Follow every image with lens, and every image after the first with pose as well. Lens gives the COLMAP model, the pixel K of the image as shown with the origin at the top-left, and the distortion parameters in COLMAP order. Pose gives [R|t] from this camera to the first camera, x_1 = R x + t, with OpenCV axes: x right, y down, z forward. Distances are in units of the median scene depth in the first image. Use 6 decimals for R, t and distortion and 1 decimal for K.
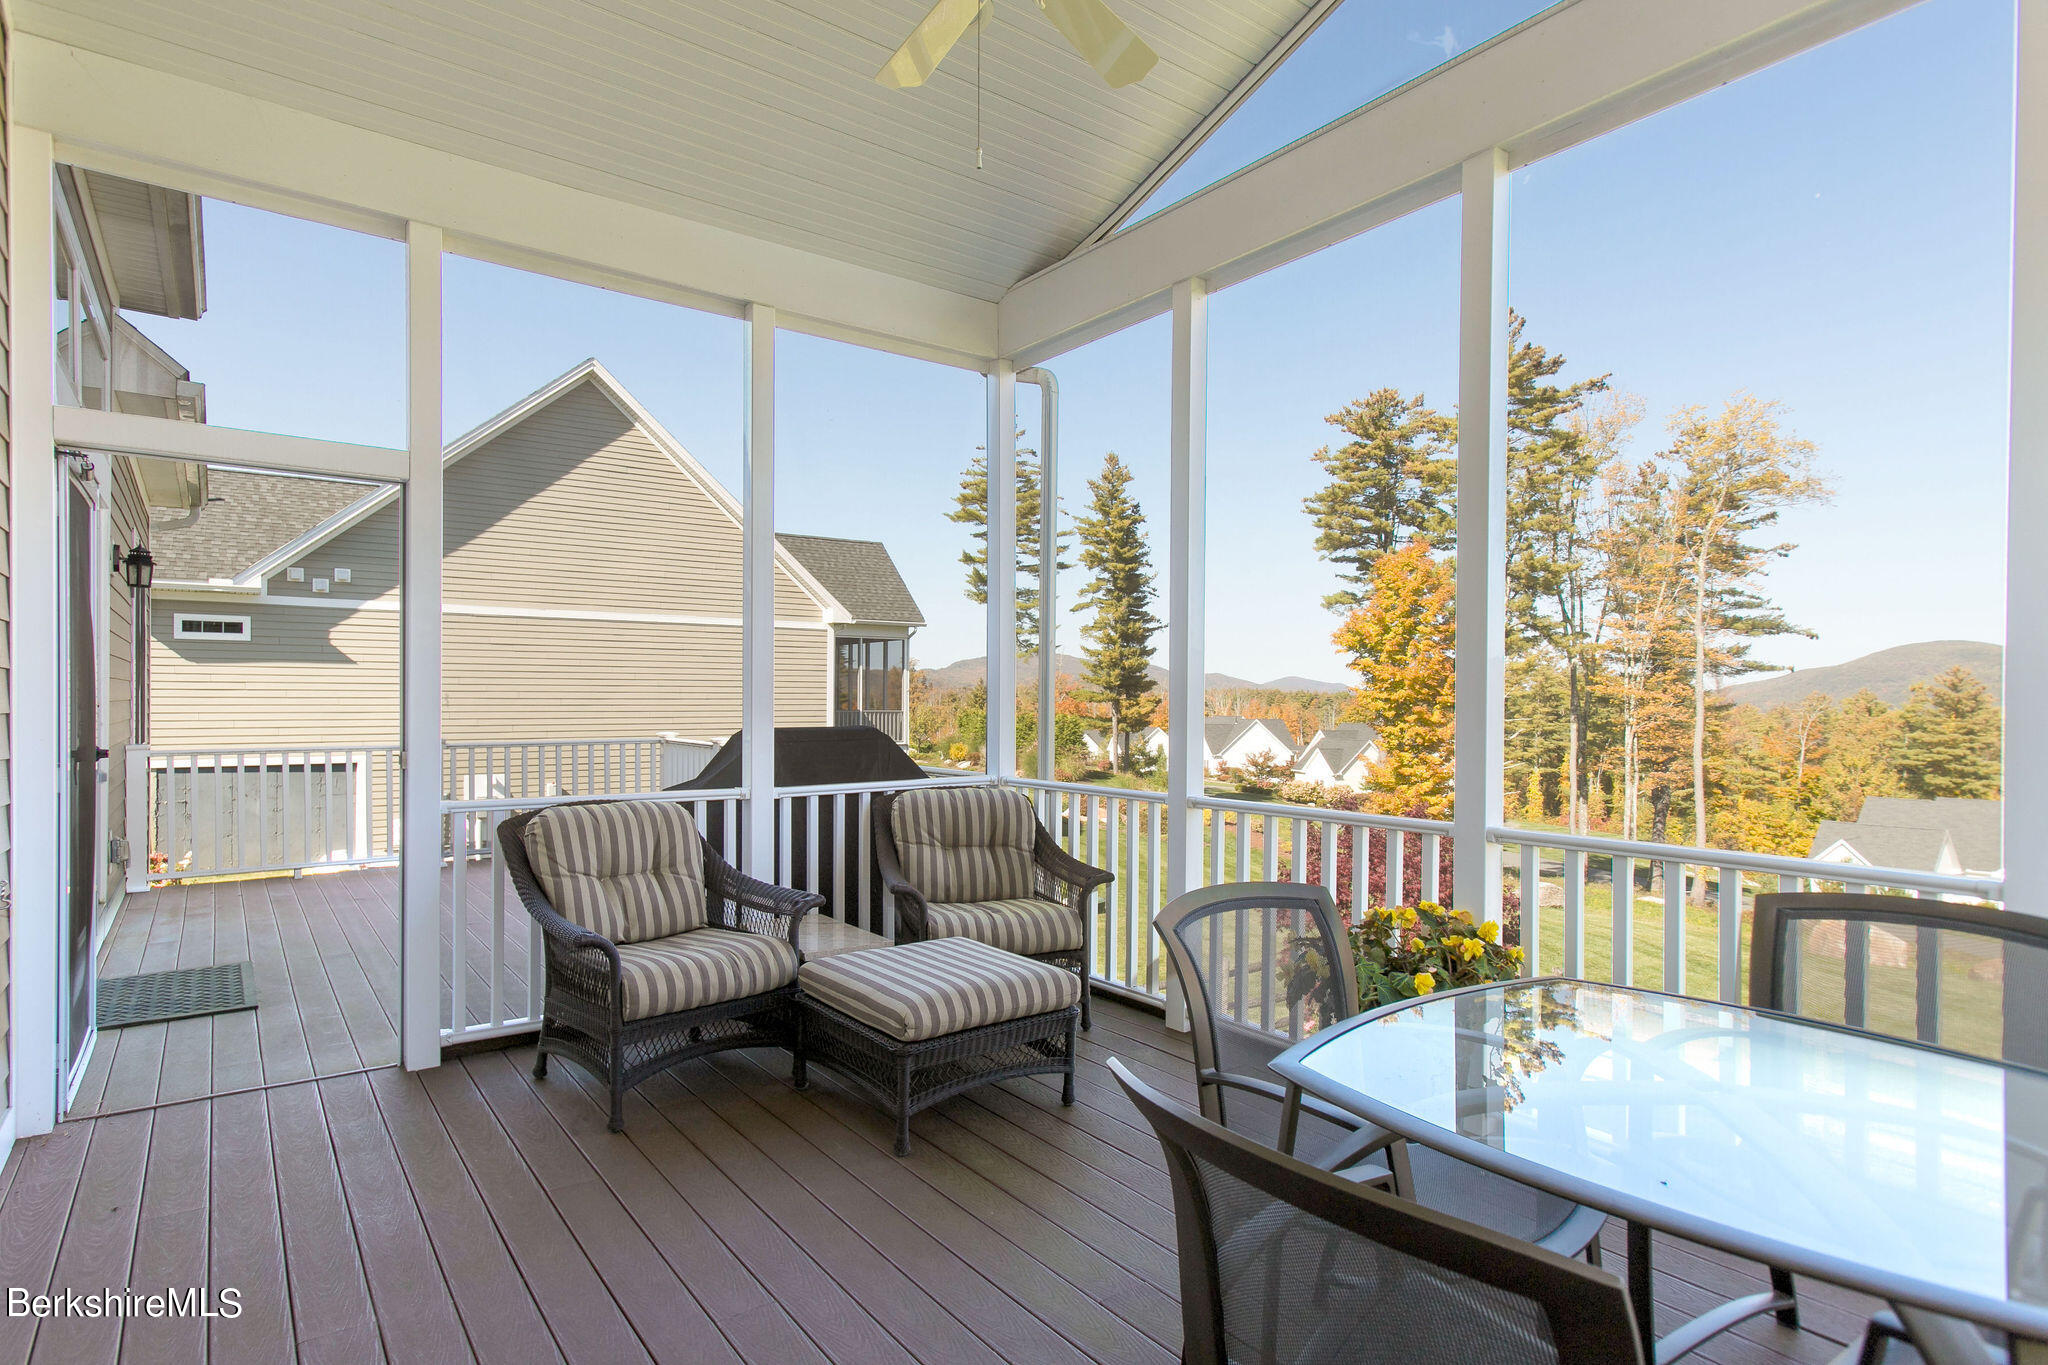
lens RADIAL K [[1076.8, 0, 1007.1], [0, 1076.8, 681.1], [0, 0, 1]] dist [0.021032, -0.000564]
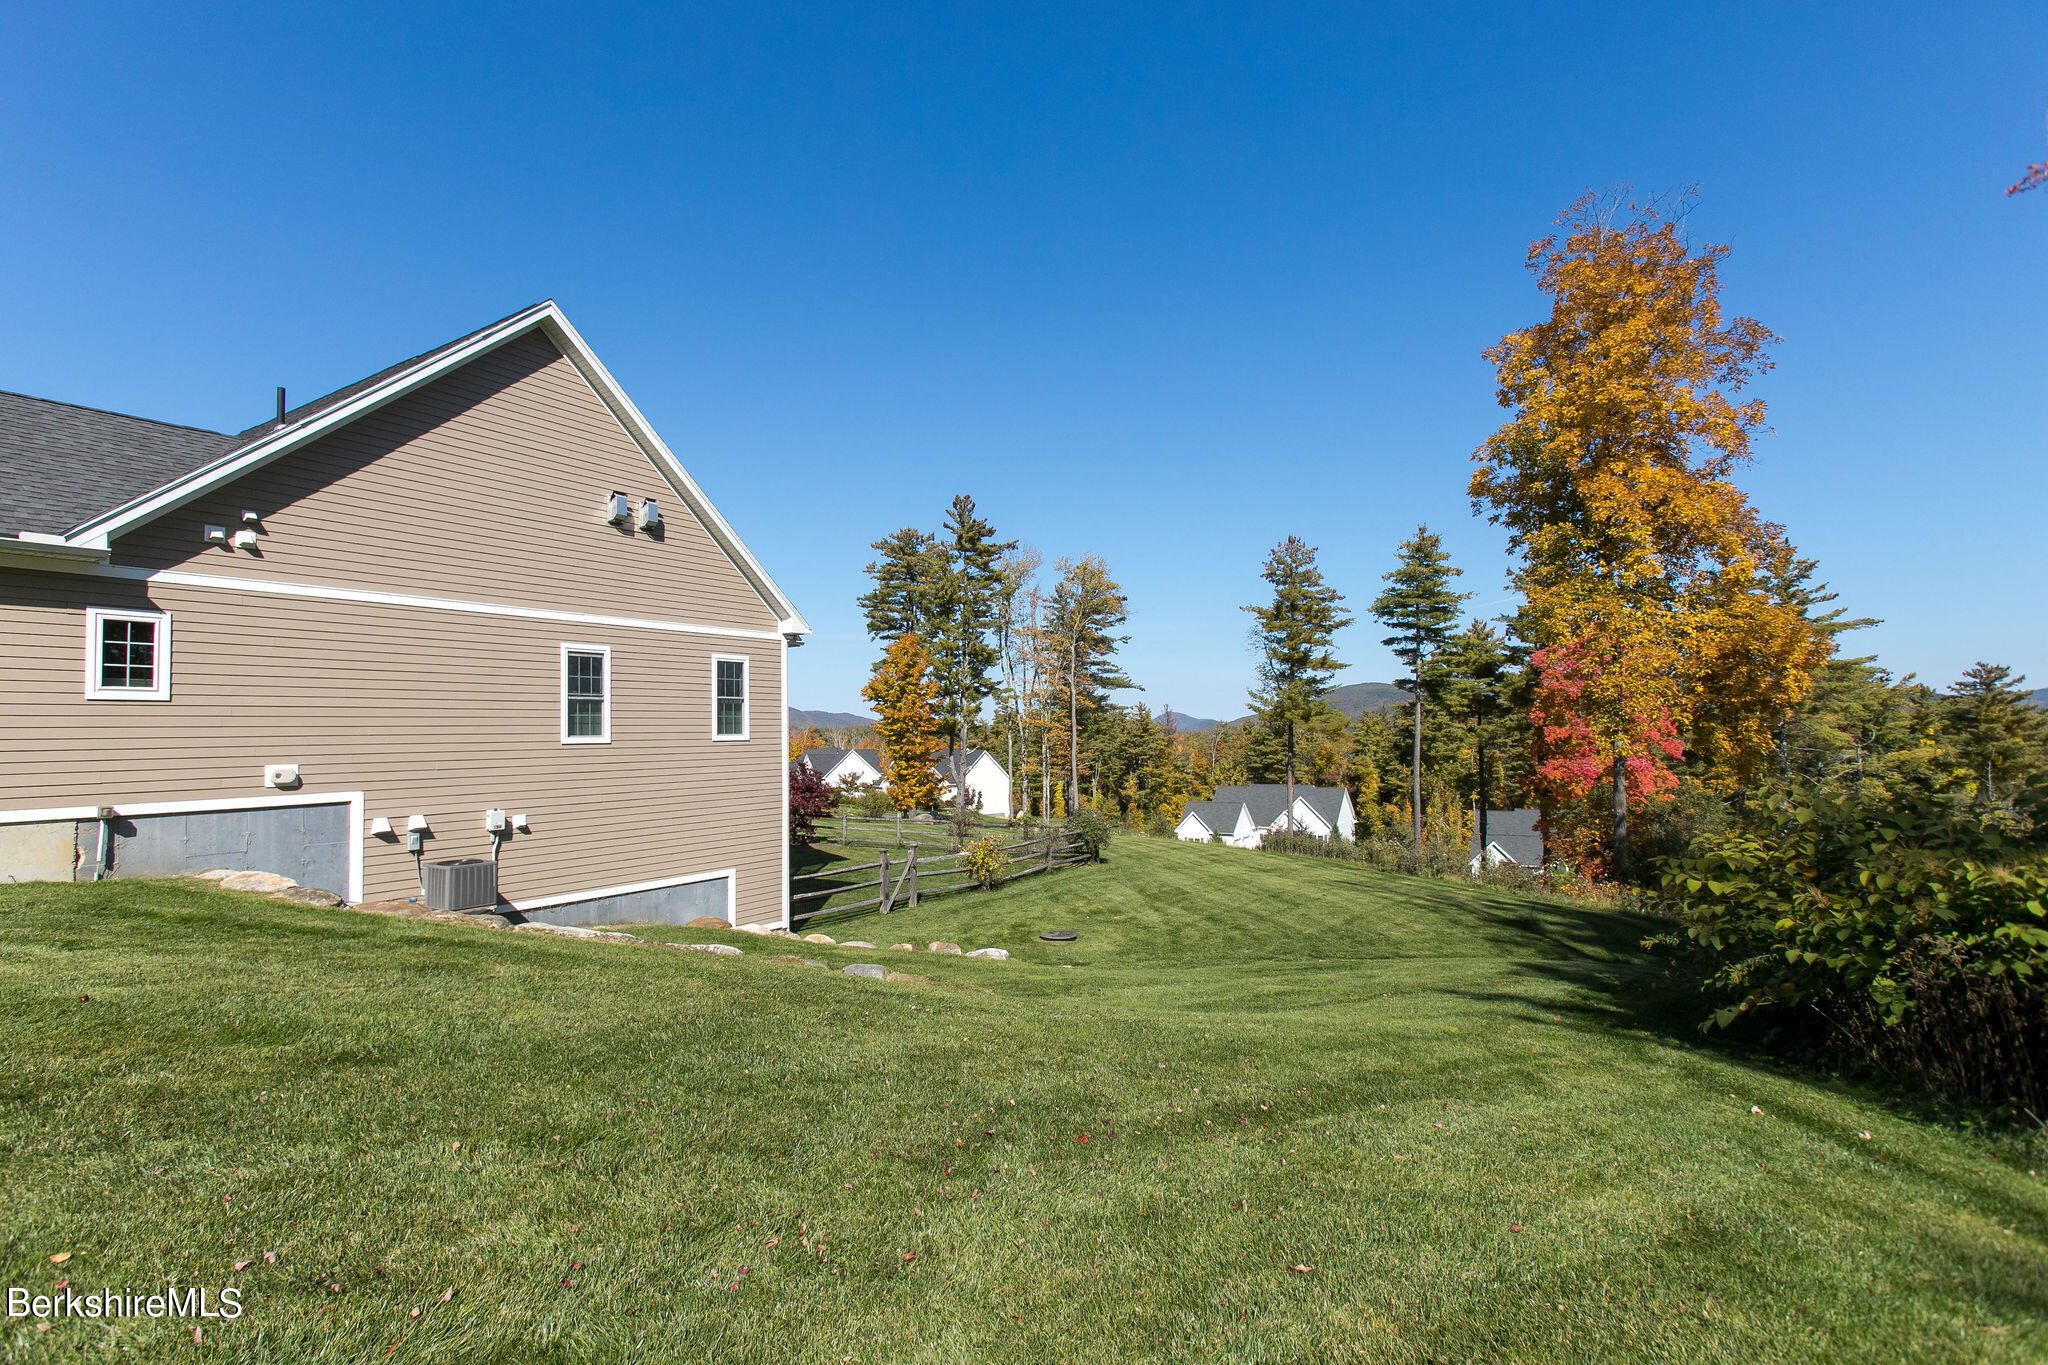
lens RADIAL K [[994.6, 0, 1019.8], [0, 994.6, 663.2], [0, 0, 1]] dist [-0.002340, 0.000254]
pose [[0.933787, 0.006172, 0.357777, -0.009550], [0.014030, 0.998451, -0.053840, 0.000152], [-0.357555, 0.055295, 0.932254, -0.389284]]
